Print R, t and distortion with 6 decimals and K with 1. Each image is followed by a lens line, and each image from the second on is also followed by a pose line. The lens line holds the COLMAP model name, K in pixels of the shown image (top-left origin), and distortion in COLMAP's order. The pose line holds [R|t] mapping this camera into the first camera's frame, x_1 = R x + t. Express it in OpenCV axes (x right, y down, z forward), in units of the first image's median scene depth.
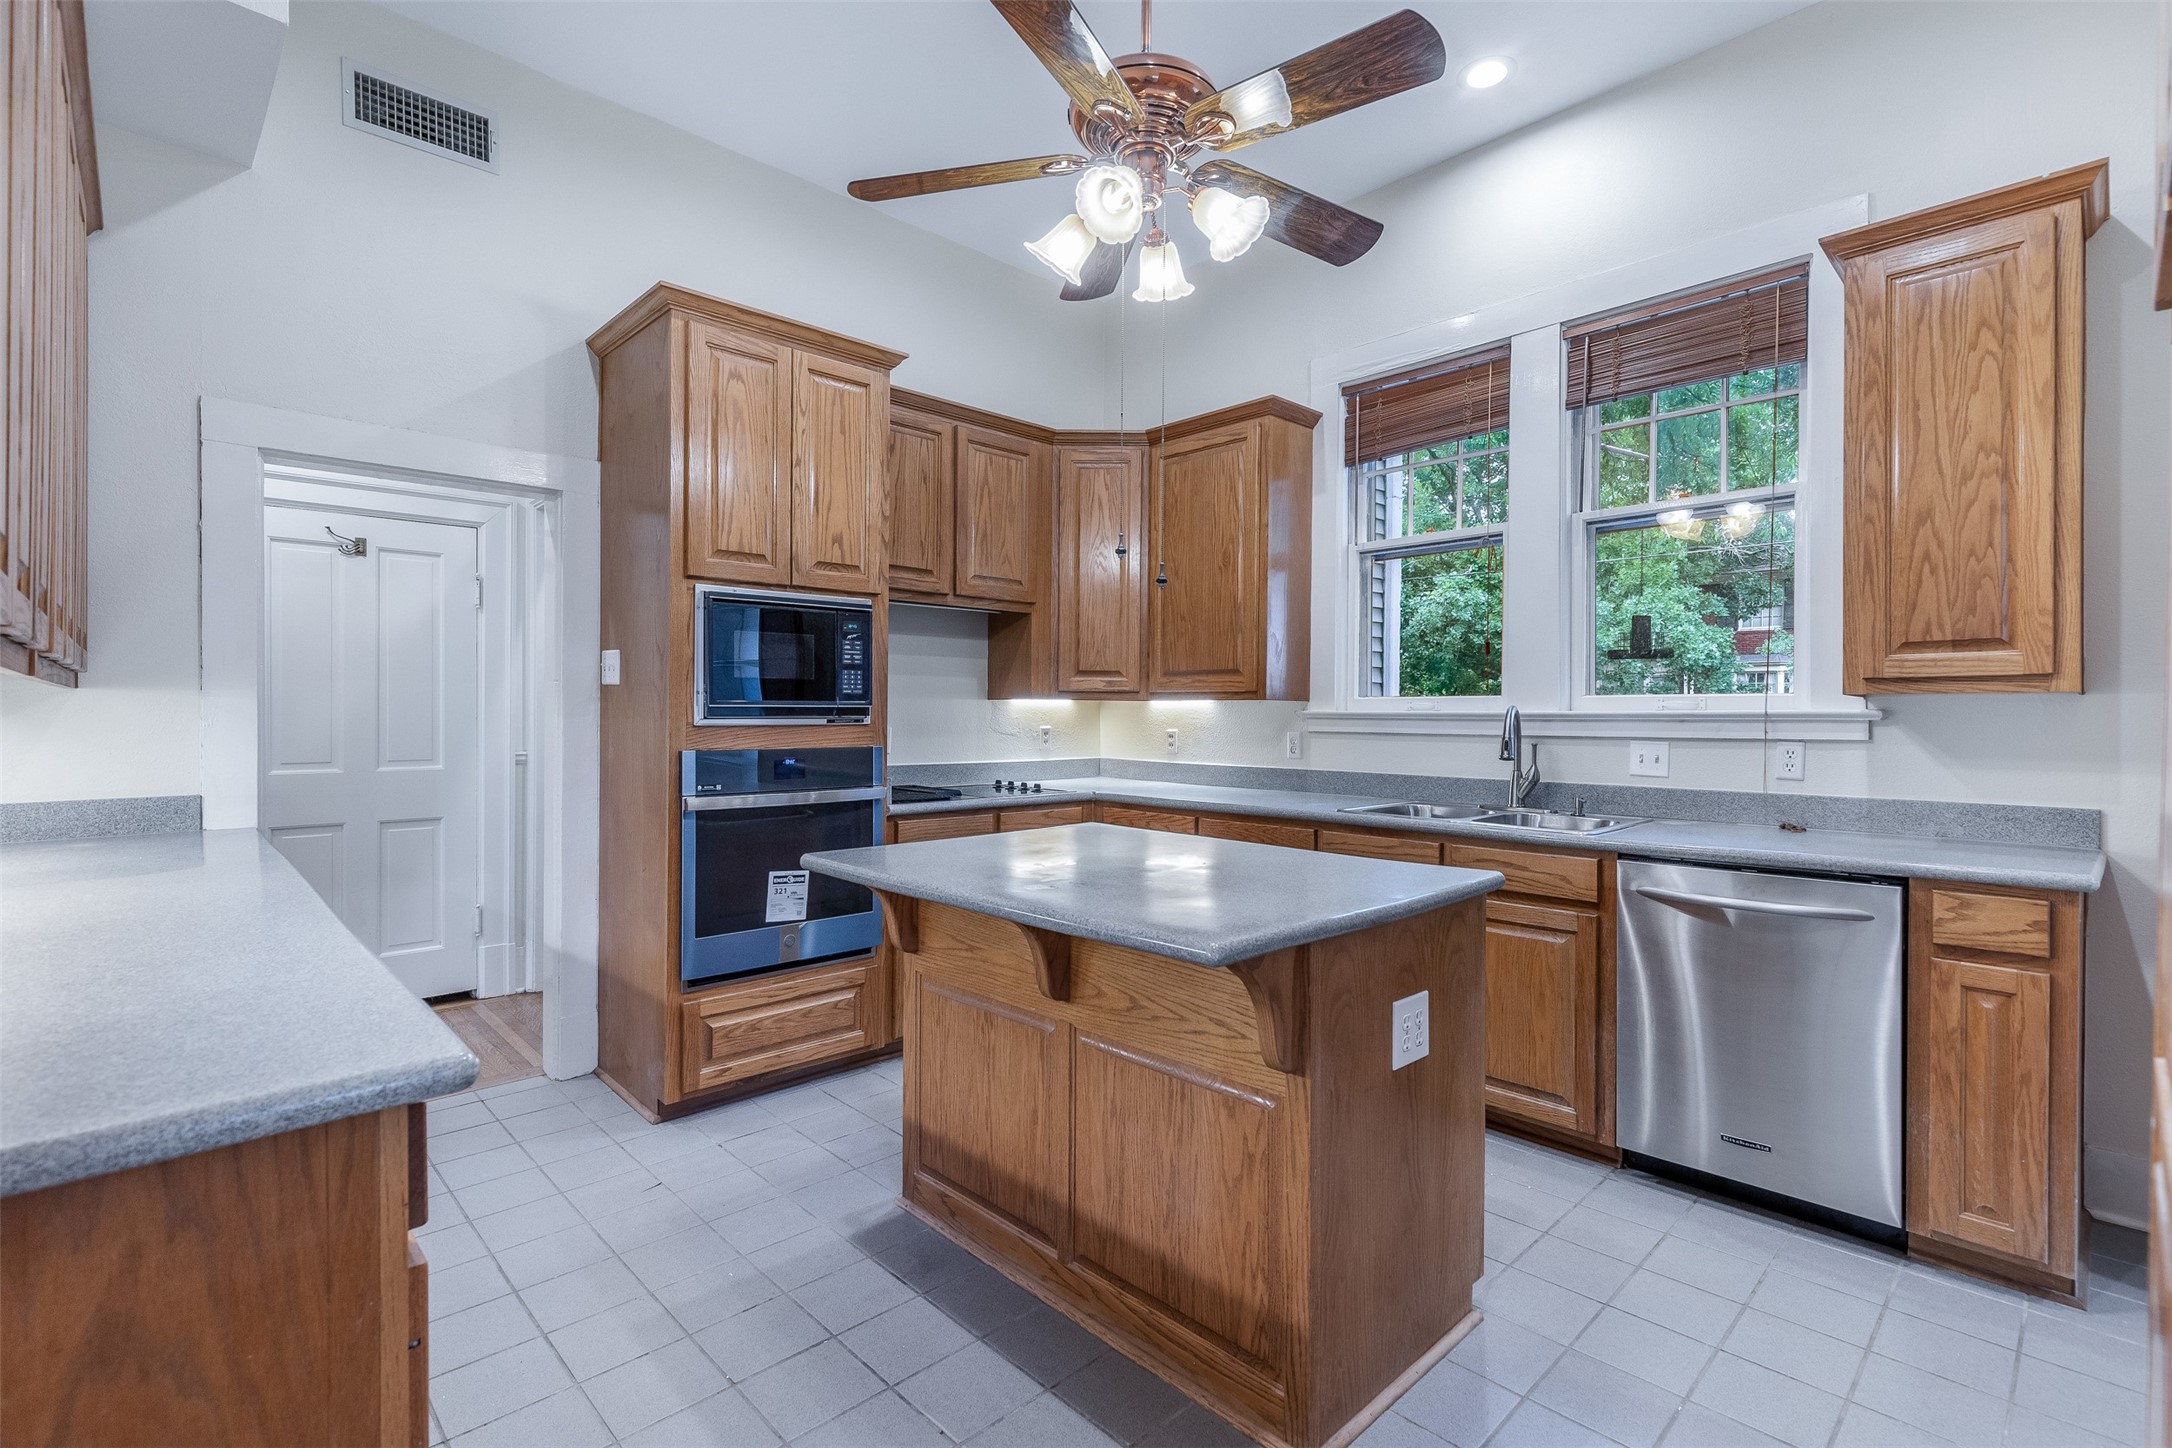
lens RADIAL K [[993.0, 0, 1093.6], [0, 993.0, 716.5], [0, 0, 1]] dist [0.010051, -0.000581]
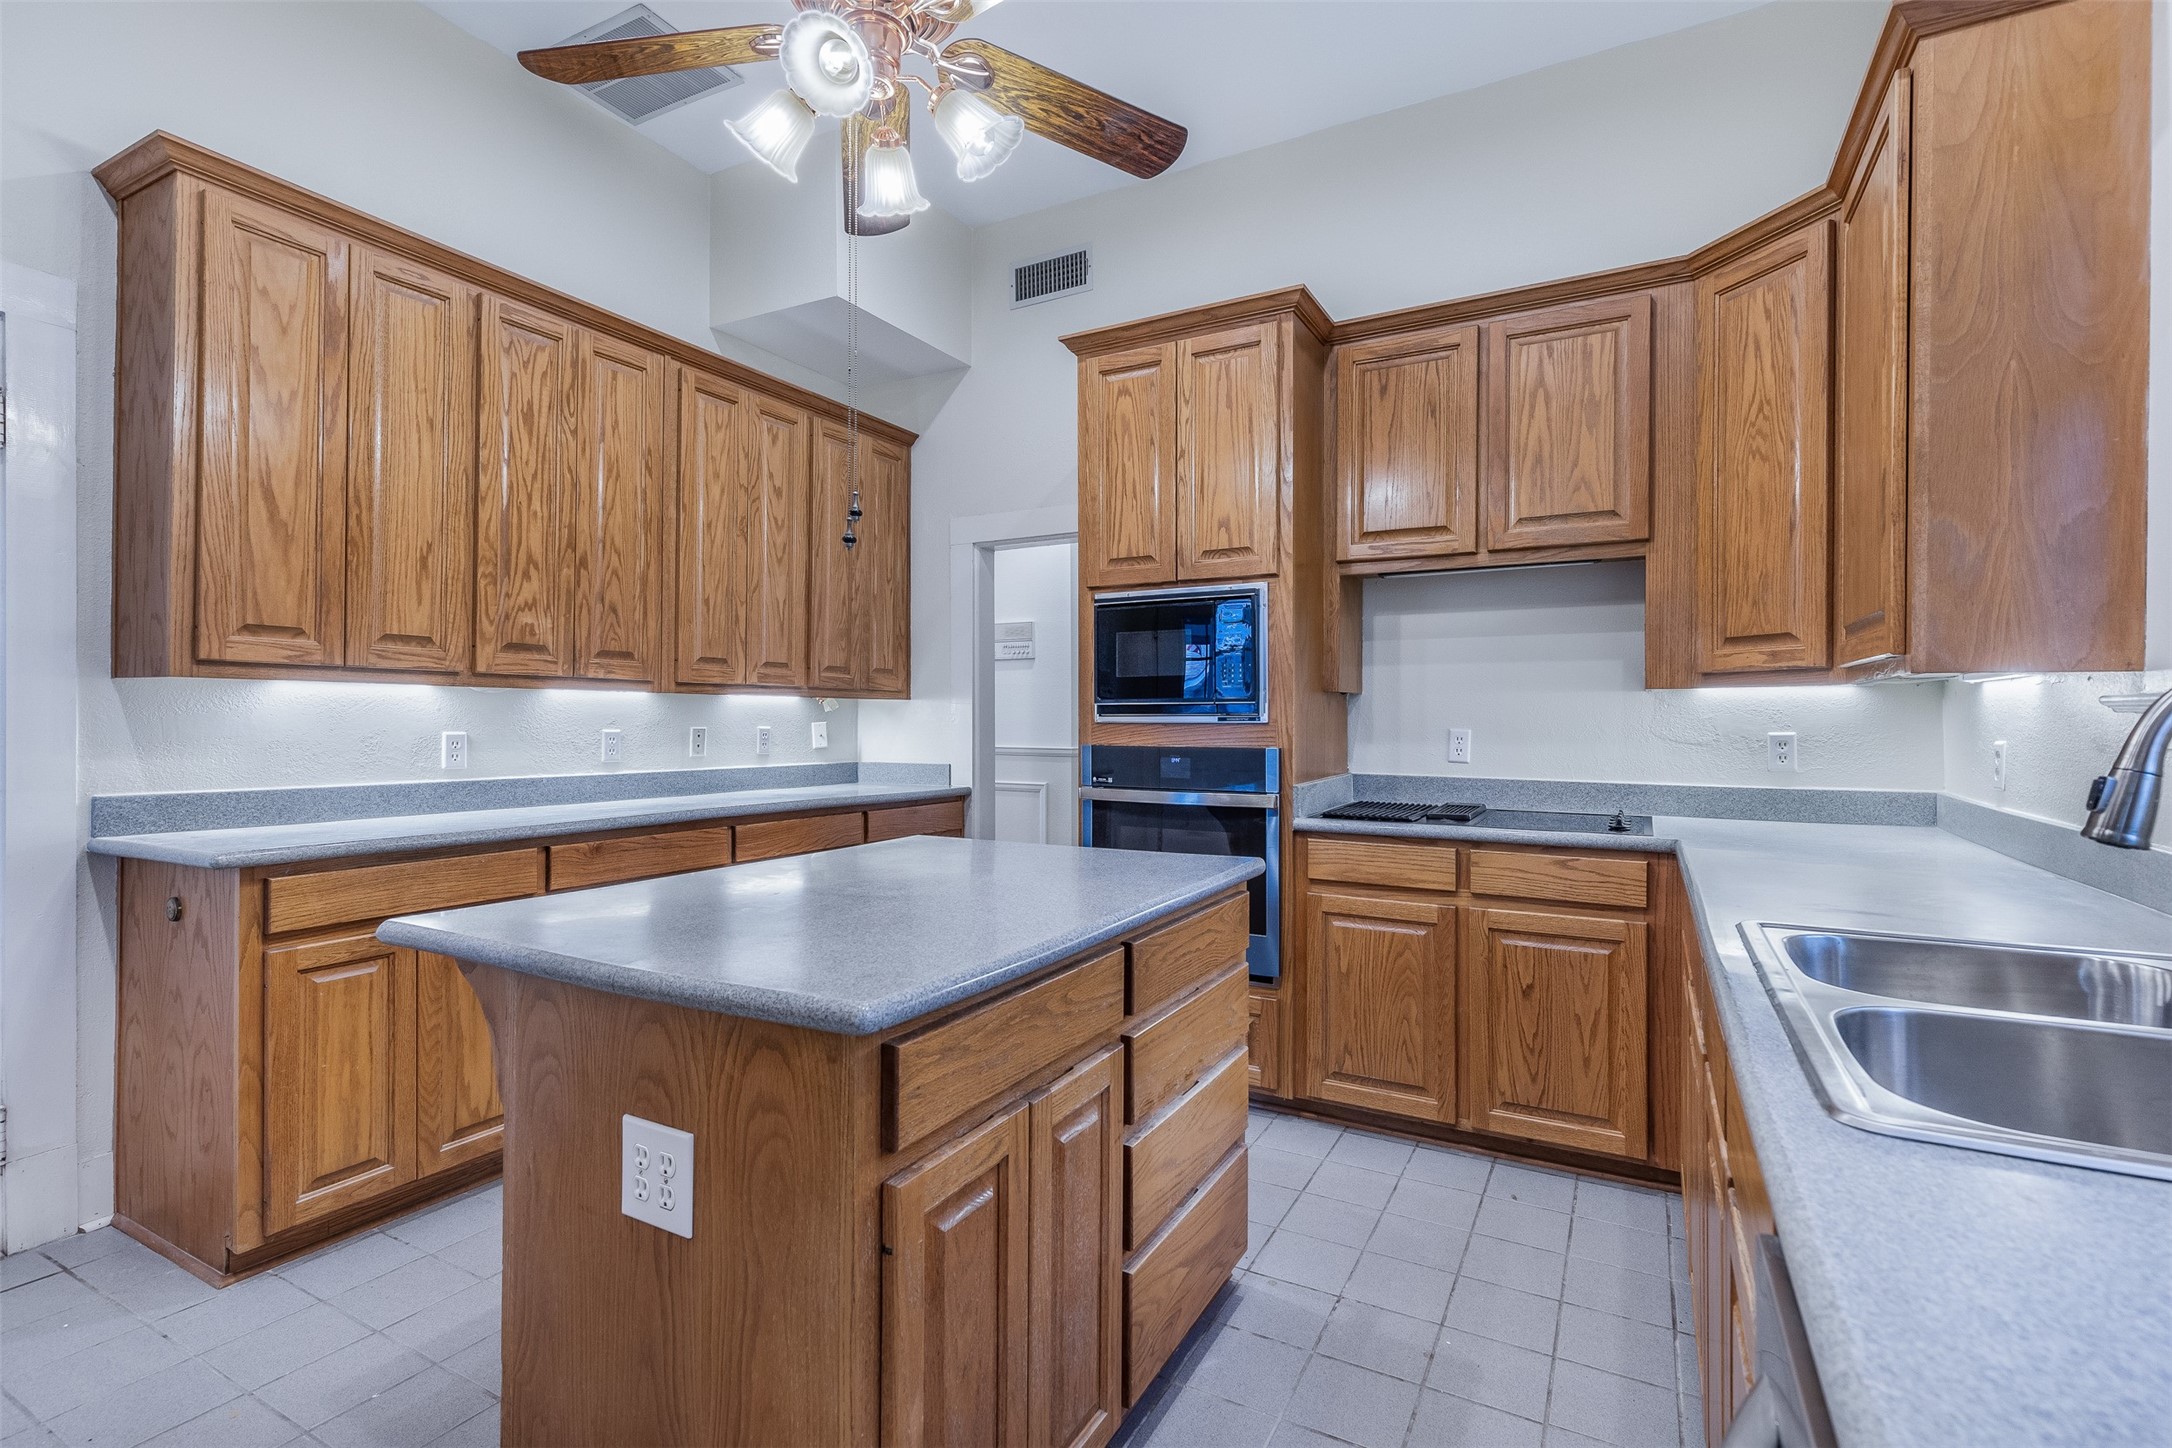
lens RADIAL K [[993.0, 0, 1082.1], [0, 993.0, 708.8], [0, 0, 1]] dist [0.010051, -0.000581]
pose [[0.297224, -0.006779, -0.954784, 0.605535], [-0.004181, 0.999956, -0.008401, 0.003266], [0.954799, 0.006489, 0.297182, 0.617993]]
